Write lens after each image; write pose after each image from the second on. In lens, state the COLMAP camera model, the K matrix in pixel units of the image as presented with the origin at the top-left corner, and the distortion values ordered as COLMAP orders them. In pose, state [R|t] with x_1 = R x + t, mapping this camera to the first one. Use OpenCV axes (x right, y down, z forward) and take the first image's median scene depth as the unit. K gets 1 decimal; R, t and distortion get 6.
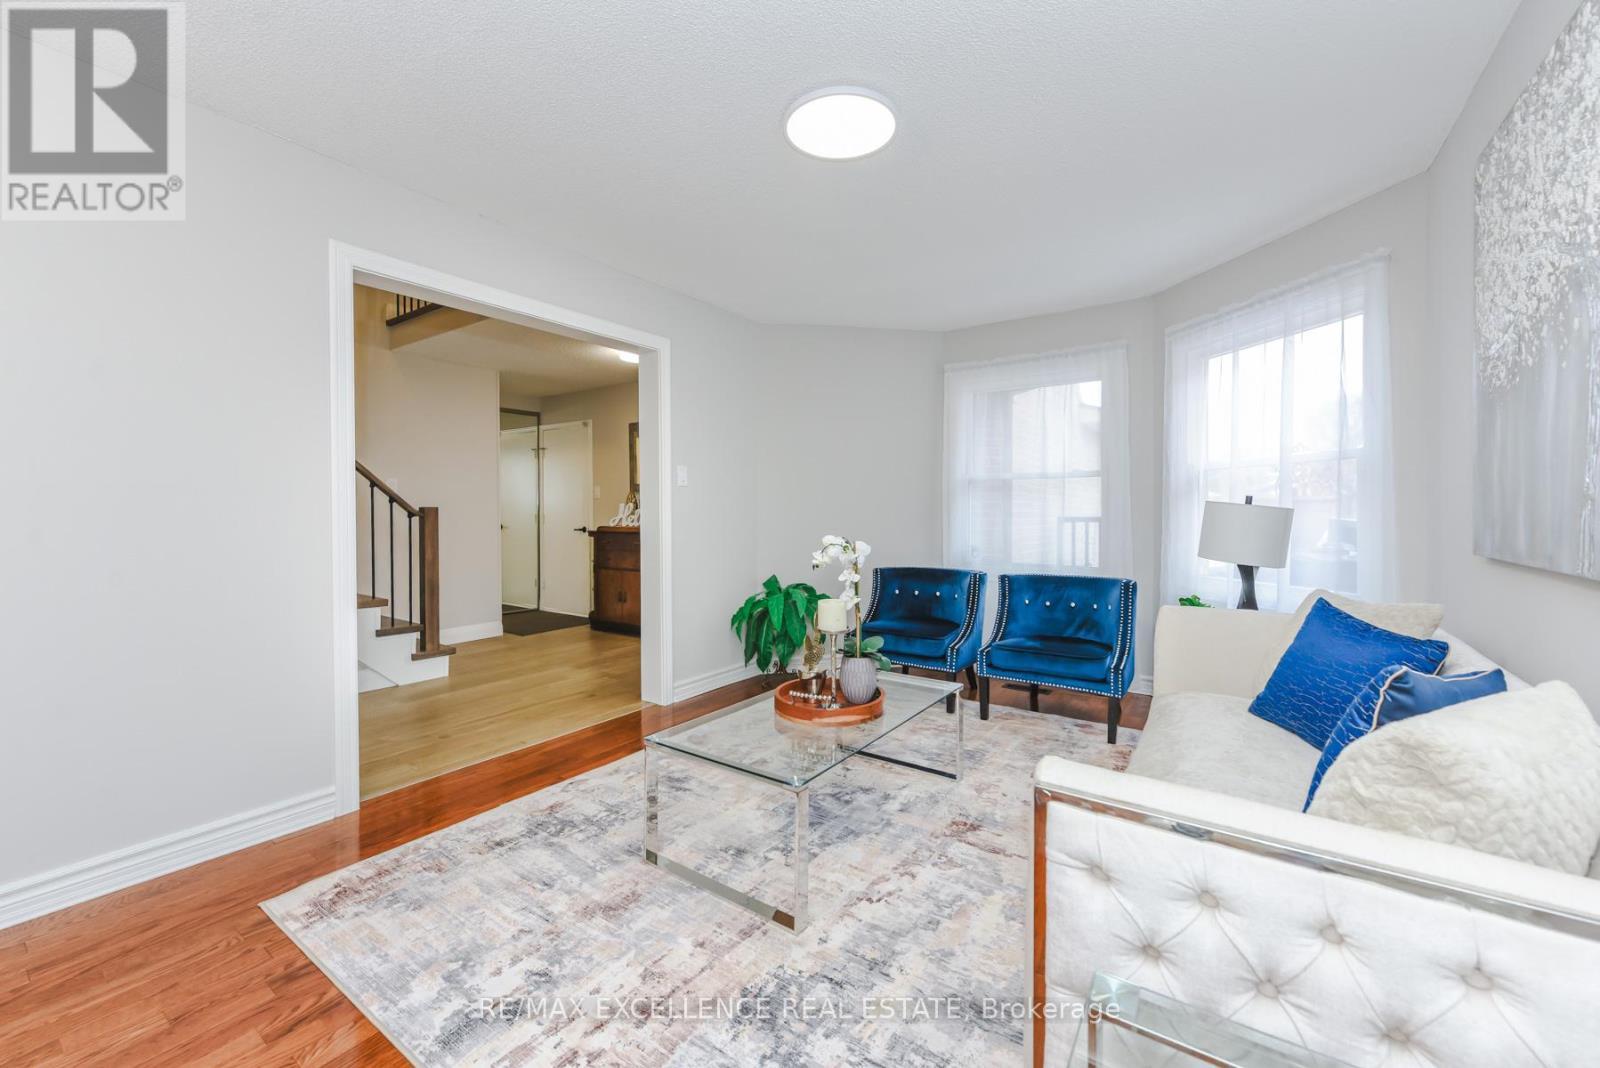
lens RADIAL K [[637.6, 0, 805.1], [0, 637.6, 524.3], [0, 0, 1]] dist [0.000313, 0.000027]
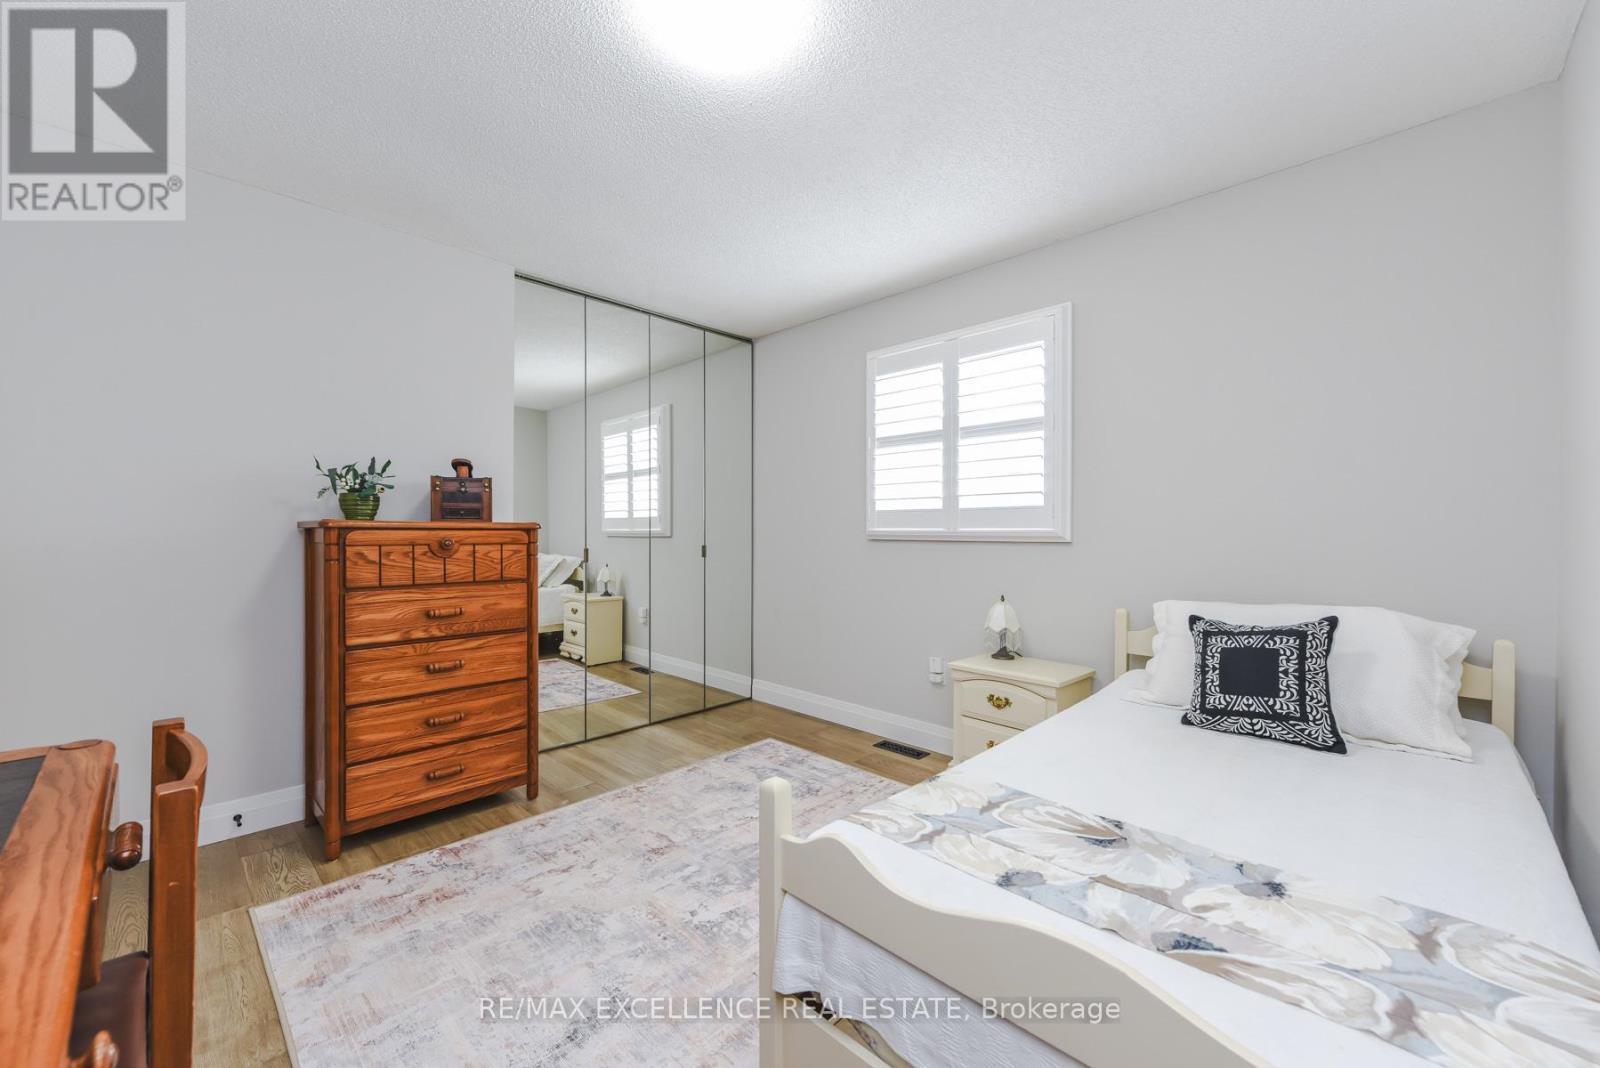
lens RADIAL K [[624.2, 0, 858.8], [0, 624.2, 527.4], [0, 0, 1]] dist [0.008866, -0.002020]
pose [[-0.992780, -0.002706, 0.119922, -0.443860], [-0.000802, 0.999873, 0.015922, -0.354197], [-0.119950, 0.015711, -0.992656, 2.705844]]
